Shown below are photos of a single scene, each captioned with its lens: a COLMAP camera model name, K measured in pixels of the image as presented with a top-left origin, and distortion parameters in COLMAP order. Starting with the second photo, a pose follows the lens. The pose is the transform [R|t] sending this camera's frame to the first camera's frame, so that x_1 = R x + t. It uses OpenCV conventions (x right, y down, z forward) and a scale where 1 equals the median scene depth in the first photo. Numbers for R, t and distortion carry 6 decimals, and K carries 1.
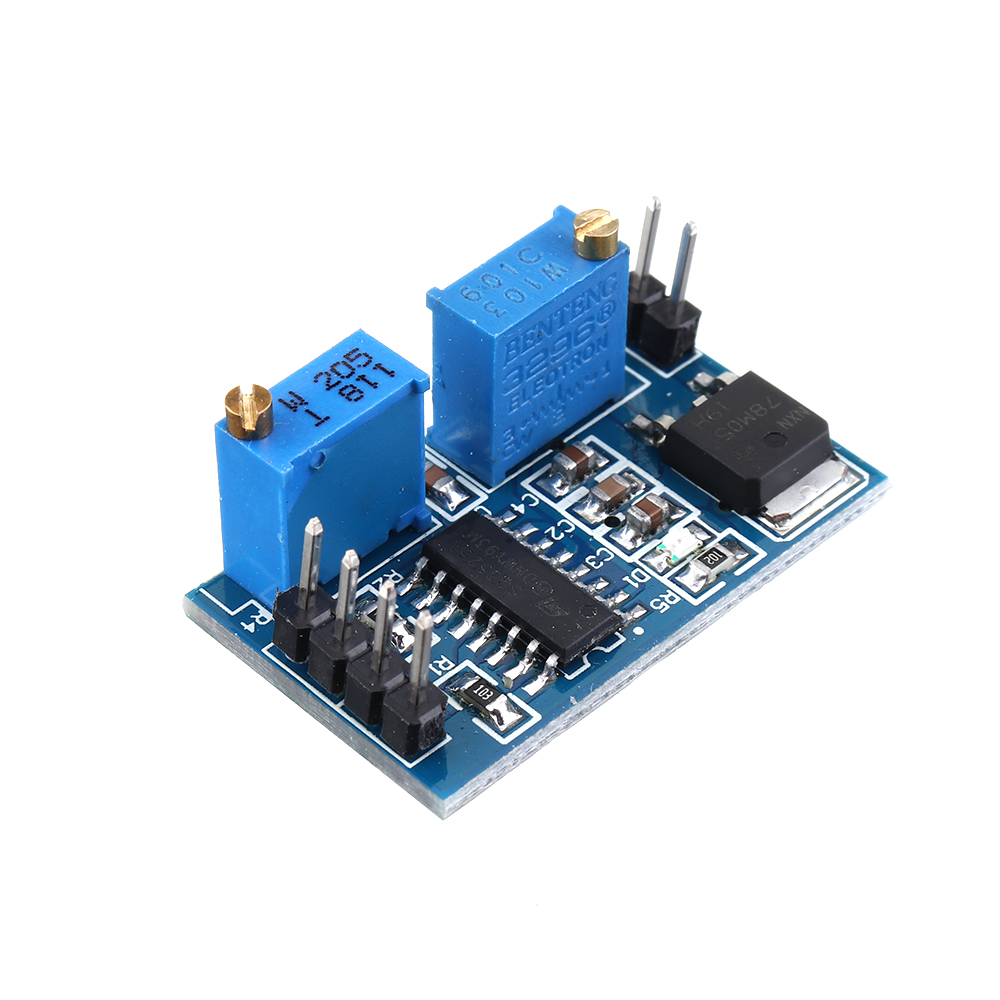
lens RADIAL K [[3961.9, 0, 495.9], [0, 3961.9, 500.5], [0, 0, 1]] dist [0.150006, 0.000000]
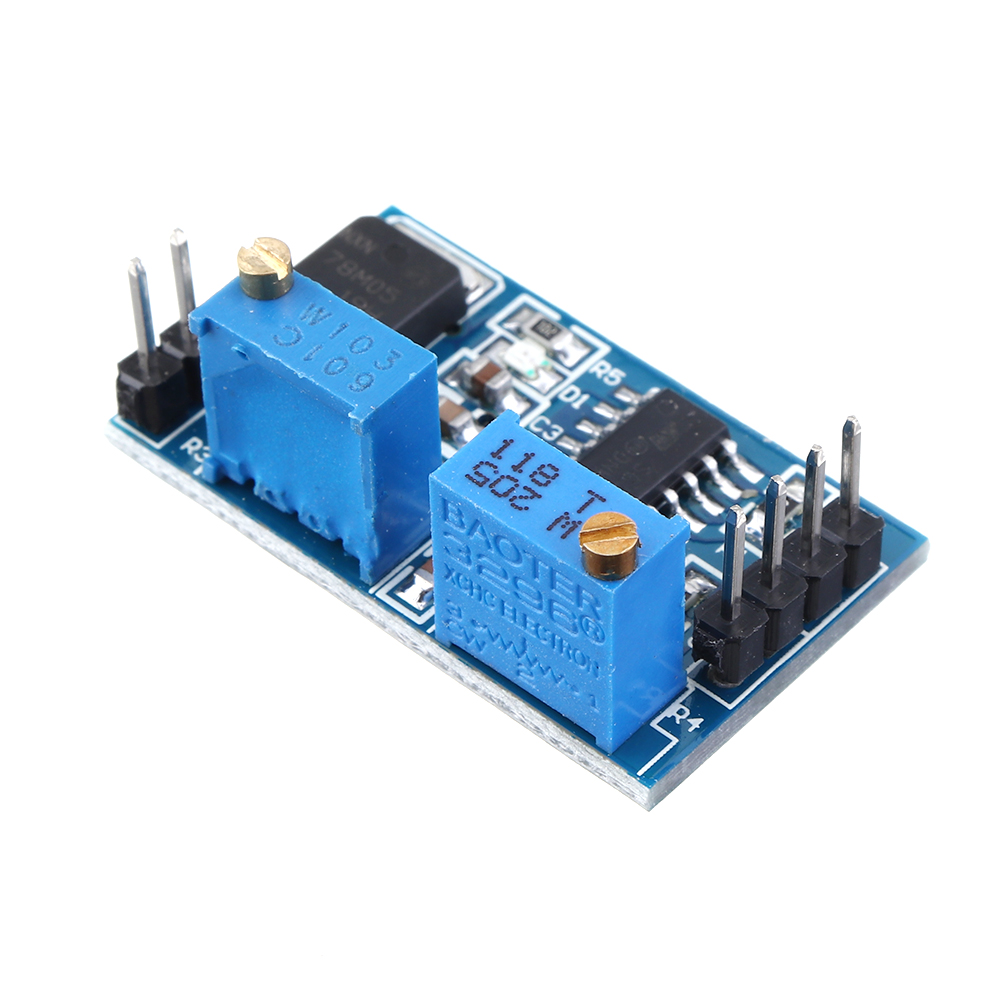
lens RADIAL K [[4766.5, 0, 499.4], [0, 4766.5, 499.0], [0, 0, 1]] dist [0.129896, 0.000000]
pose [[-0.066473, -0.742580, 0.666450, -0.696904], [0.708740, 0.435007, 0.555389, -0.579465], [-0.702331, 0.509258, 0.497380, 0.493869]]
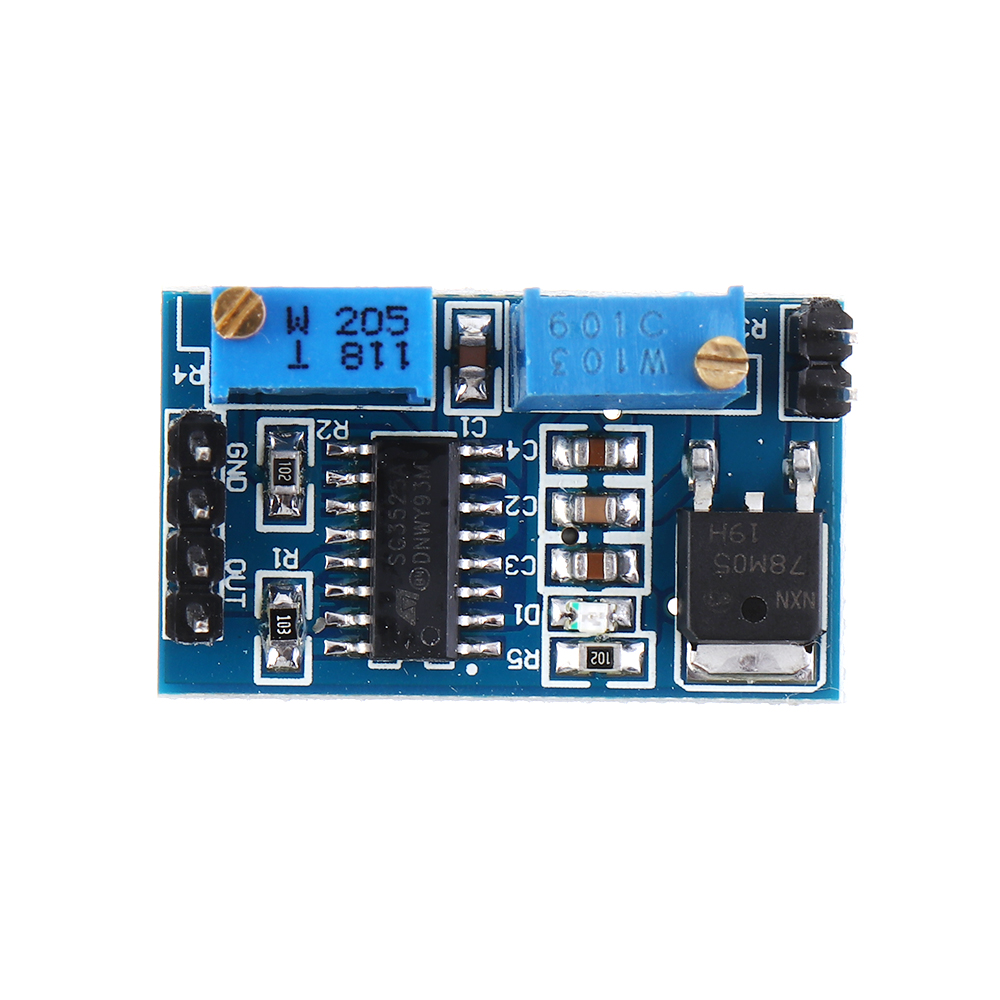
lens RADIAL K [[4766.5, 0, 499.2], [0, 4766.5, 497.2], [0, 0, 1]] dist [0.129896, 0.000000]
pose [[0.706579, 0.707031, 0.029215, -0.021132], [-0.531607, 0.503112, 0.681375, -0.755059], [0.467055, -0.496976, 0.731351, 0.195284]]
